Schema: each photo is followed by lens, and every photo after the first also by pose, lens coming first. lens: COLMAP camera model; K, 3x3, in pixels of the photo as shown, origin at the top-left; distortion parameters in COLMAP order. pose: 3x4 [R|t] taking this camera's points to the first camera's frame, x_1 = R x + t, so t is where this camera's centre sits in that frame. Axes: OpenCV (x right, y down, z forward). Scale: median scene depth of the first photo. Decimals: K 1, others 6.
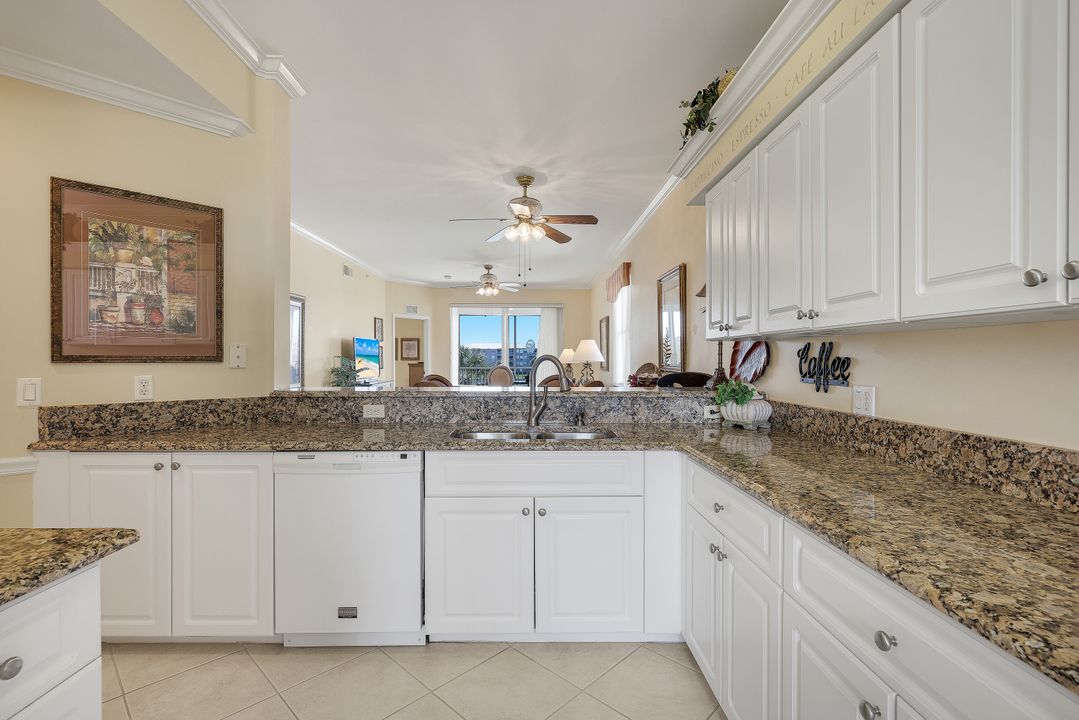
lens RADIAL K [[493.6, 0, 539.5], [0, 493.6, 360.0], [0, 0, 1]] dist [0.002317, -0.000034]
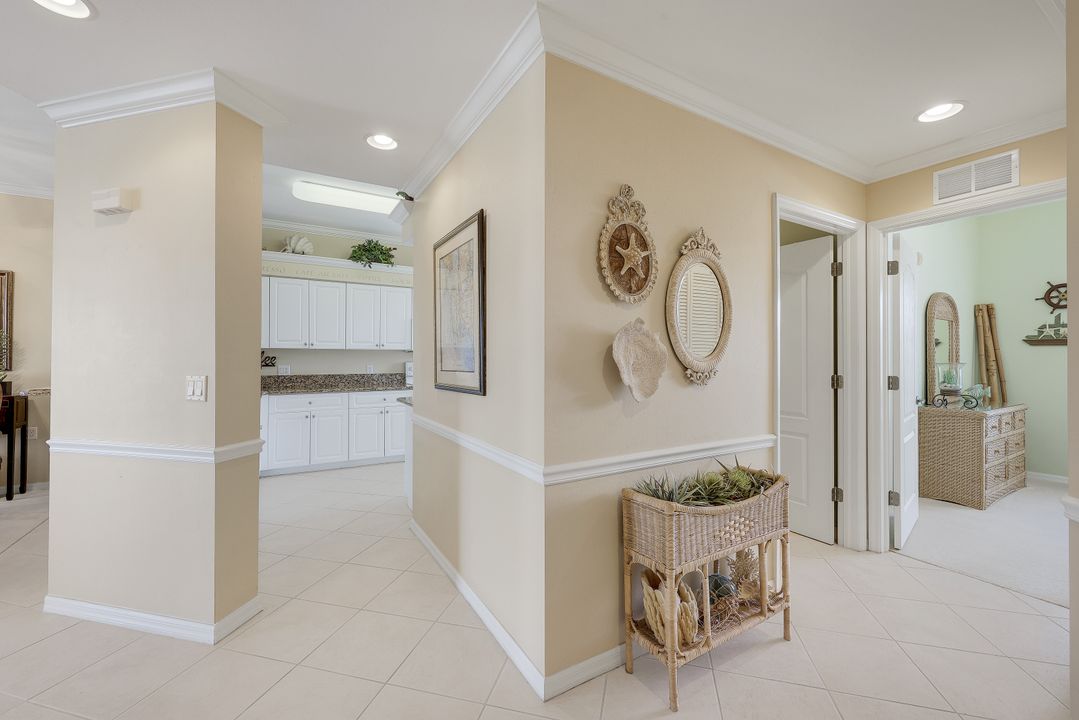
lens RADIAL K [[443.0, 0, 536.4], [0, 443.0, 357.1], [0, 0, 1]] dist [-0.000227, 0.000055]
pose [[-0.489666, 0.000962, 0.871910, -1.794140], [0.001451, 0.999999, -0.000289, 0.000800], [-0.871909, 0.001124, -0.489667, 0.696572]]
